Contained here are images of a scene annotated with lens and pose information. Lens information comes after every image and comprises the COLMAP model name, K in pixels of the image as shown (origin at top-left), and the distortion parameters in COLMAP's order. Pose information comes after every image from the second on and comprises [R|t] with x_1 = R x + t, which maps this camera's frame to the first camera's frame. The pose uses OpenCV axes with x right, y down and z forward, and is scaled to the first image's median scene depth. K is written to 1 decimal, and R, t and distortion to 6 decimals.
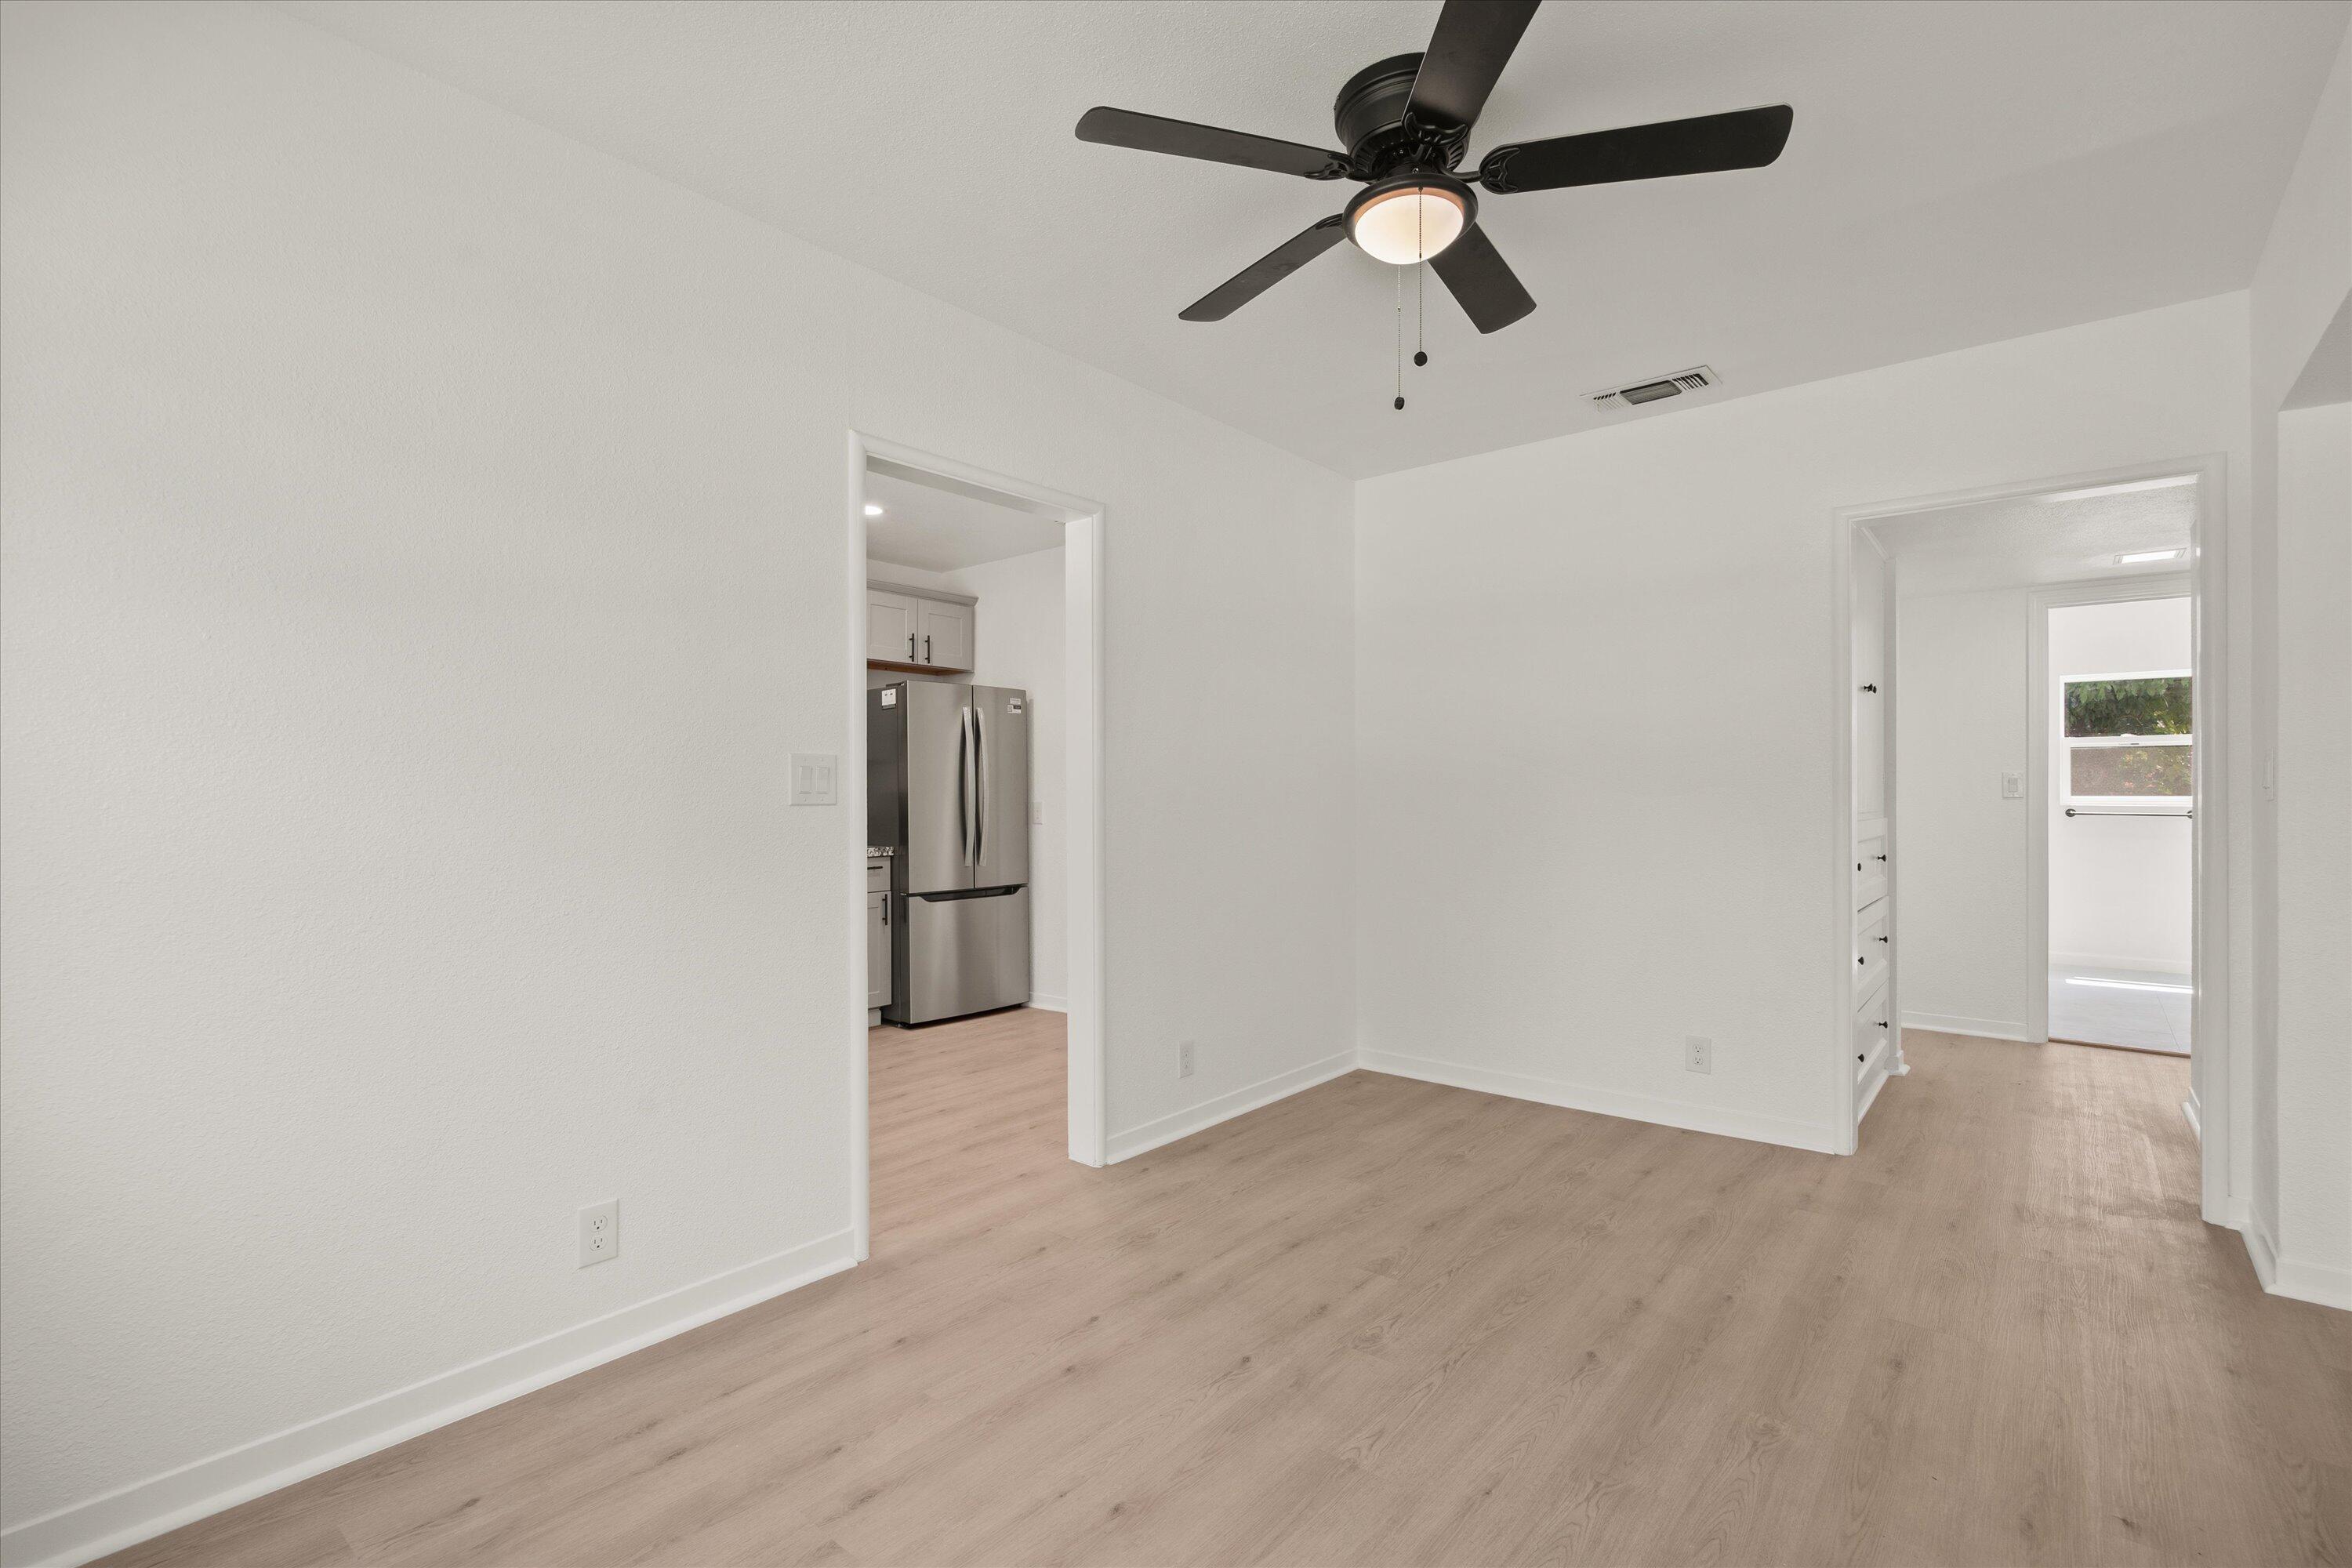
lens RADIAL K [[1060.5, 0, 1175.7], [0, 1060.5, 806.0], [0, 0, 1]] dist [-0.003214, -0.000116]
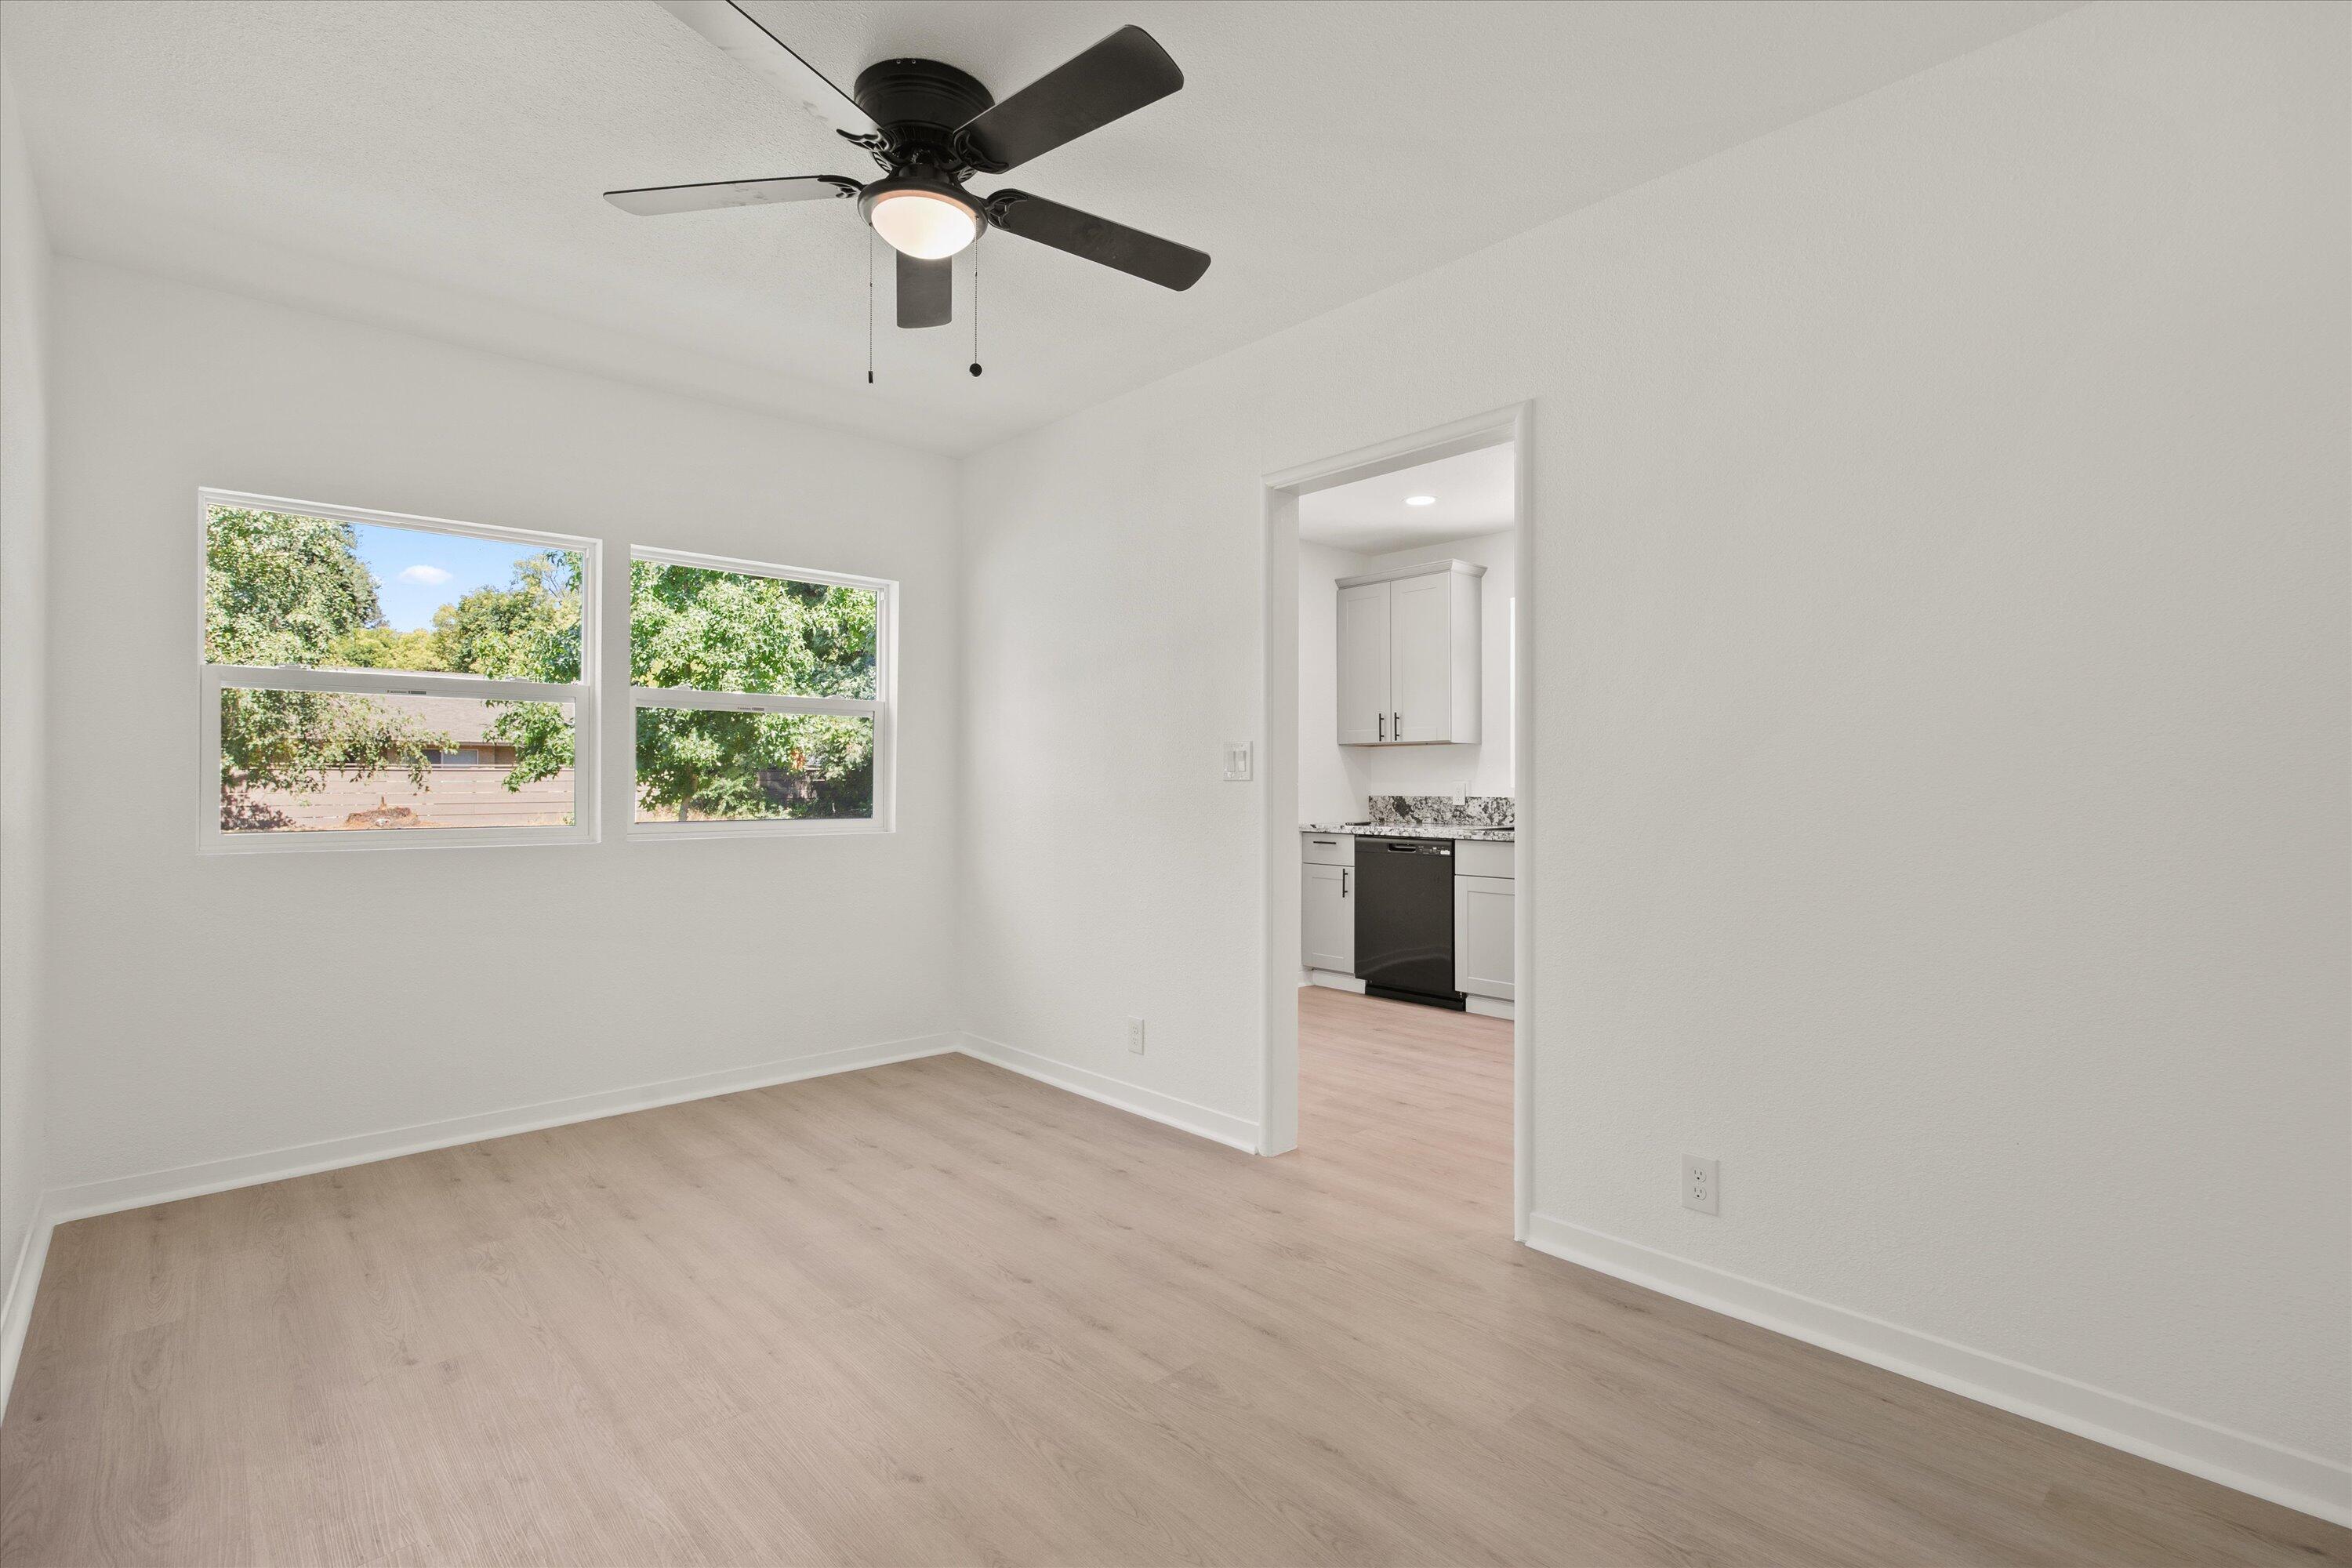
lens RADIAL K [[1095.9, 0, 1176.0], [0, 1095.9, 784.0], [0, 0, 1]] dist [-0.002389, 0.000133]
pose [[-0.123811, 0.005719, -0.992289, 0.480212], [-0.014500, 0.999866, 0.007572, -0.000943], [0.992200, 0.015326, -0.123711, 0.528440]]
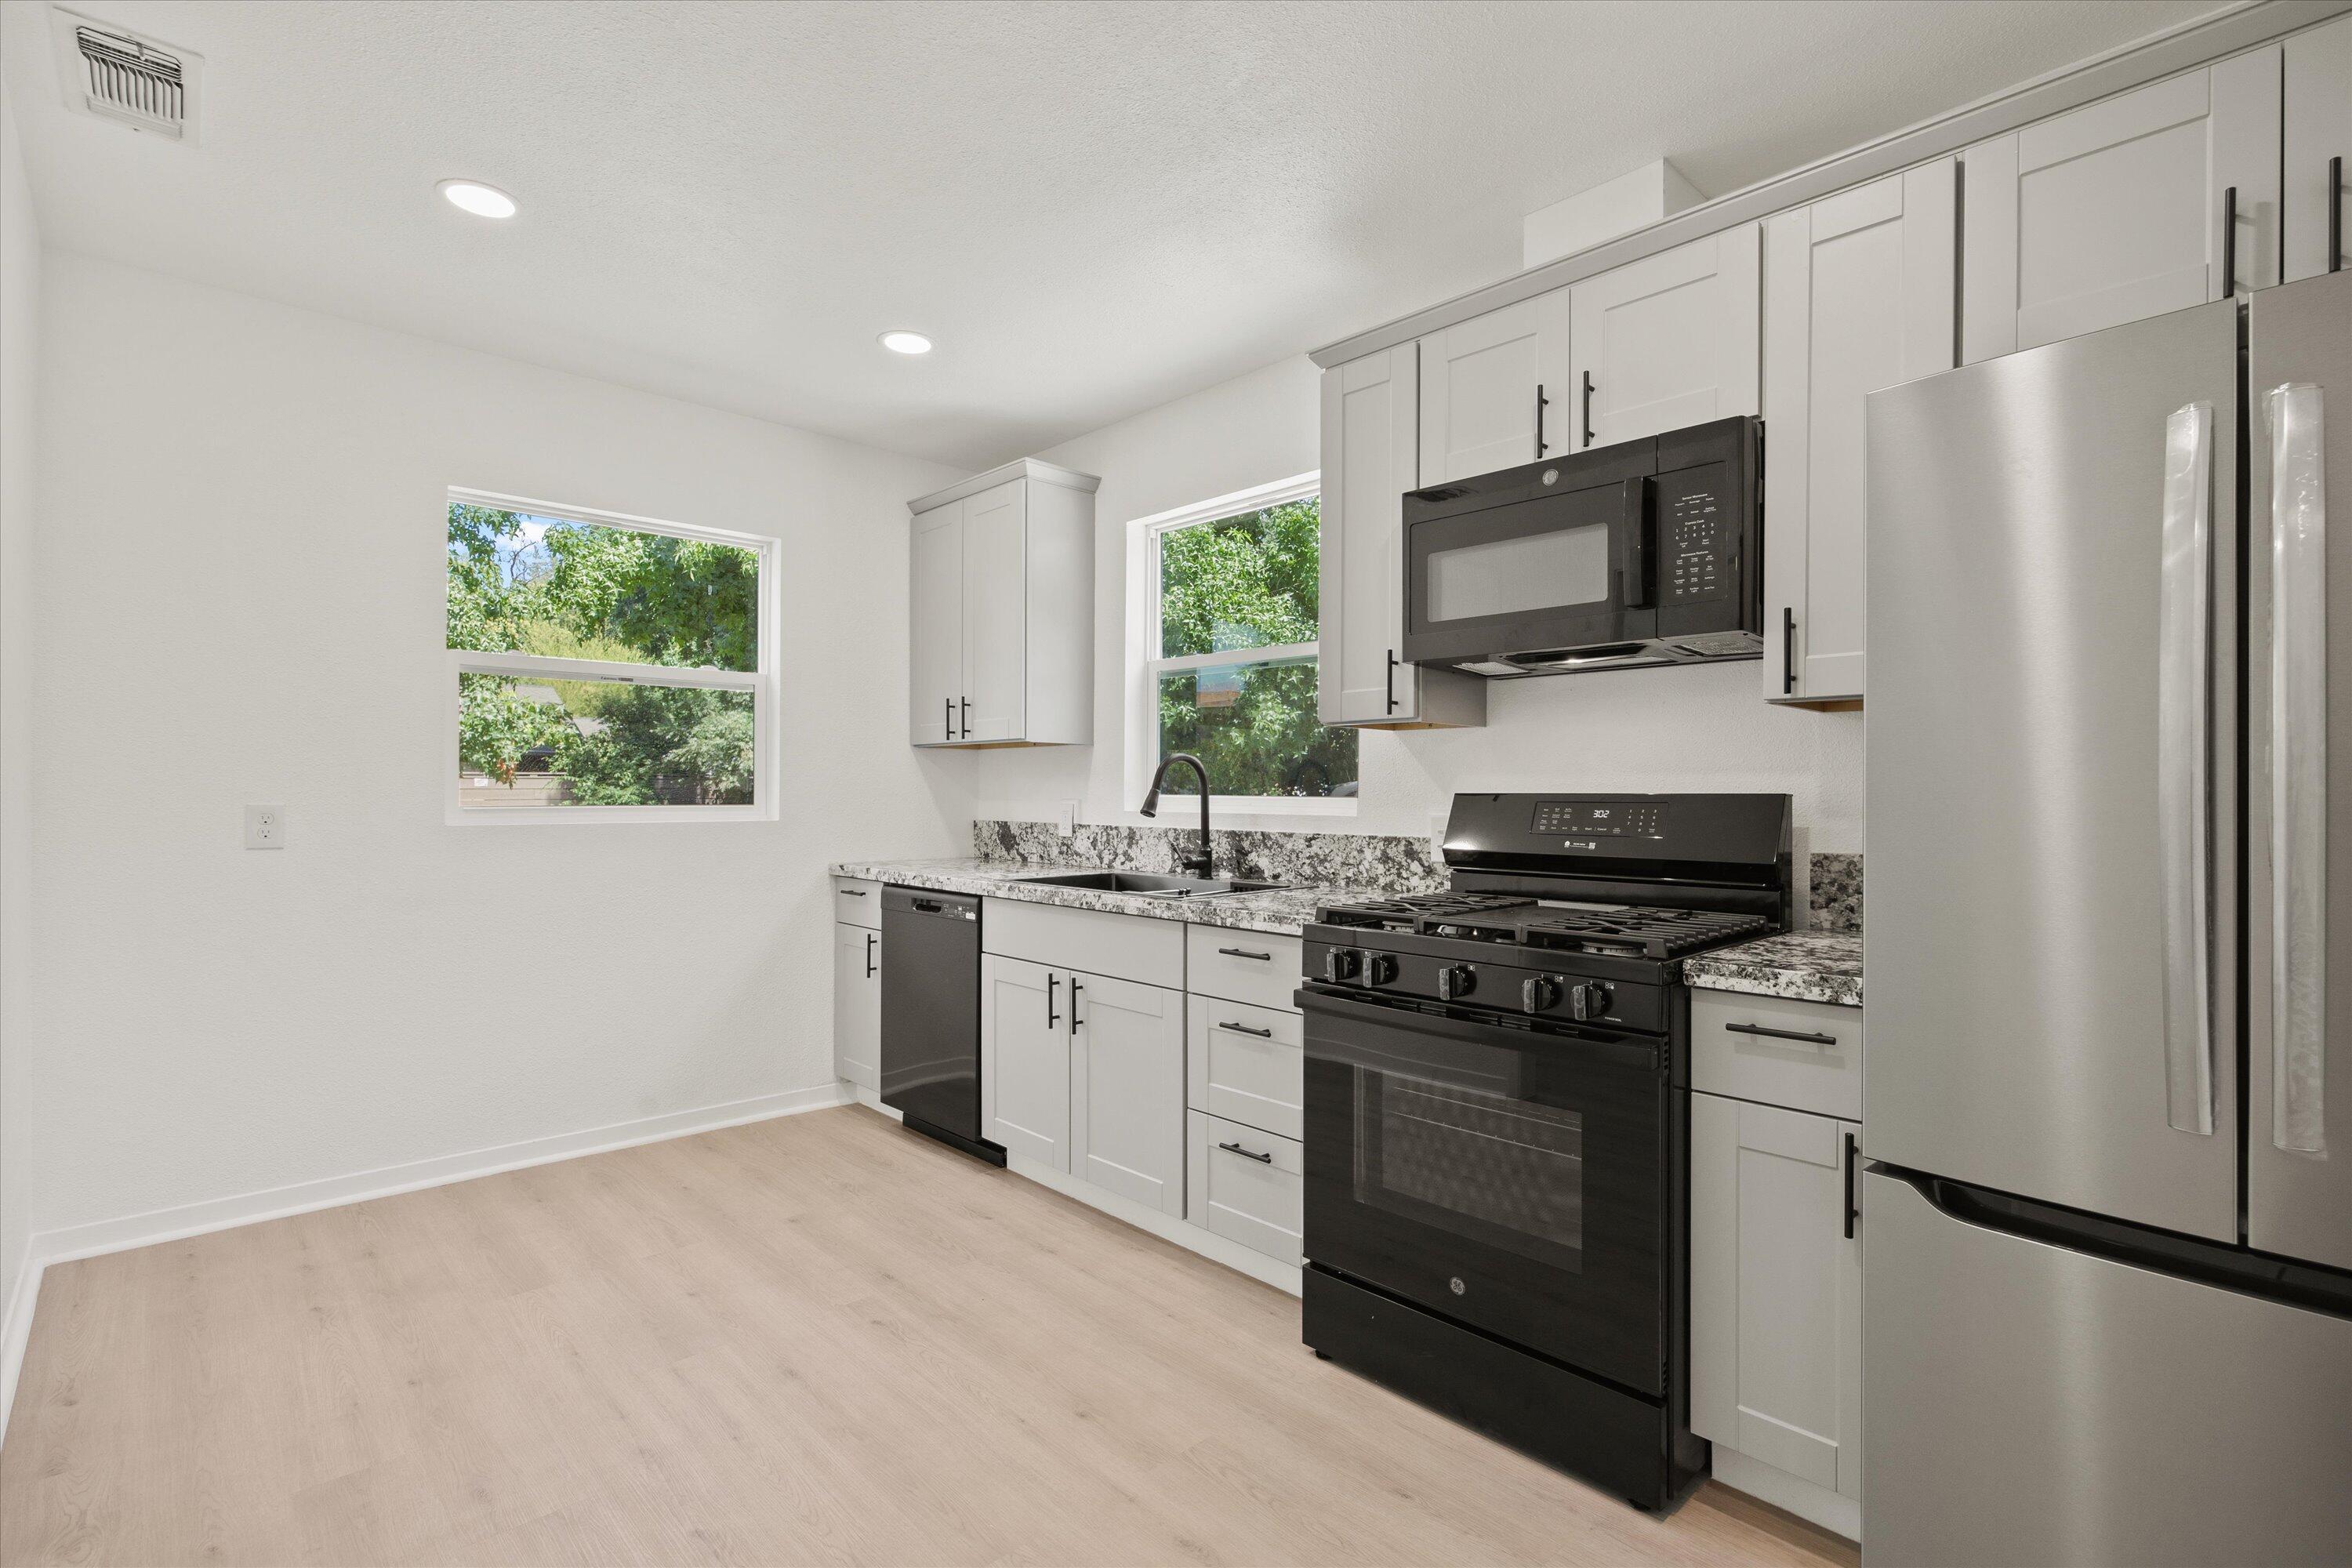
lens RADIAL K [[1095.9, 0, 1176.0], [0, 1095.9, 784.0], [0, 0, 1]] dist [-0.002389, 0.000133]
pose [[-0.113523, -0.004312, -0.993526, 0.055509], [-0.018979, 0.999818, -0.002171, -0.010870], [0.993354, 0.018609, -0.113585, 0.845071]]
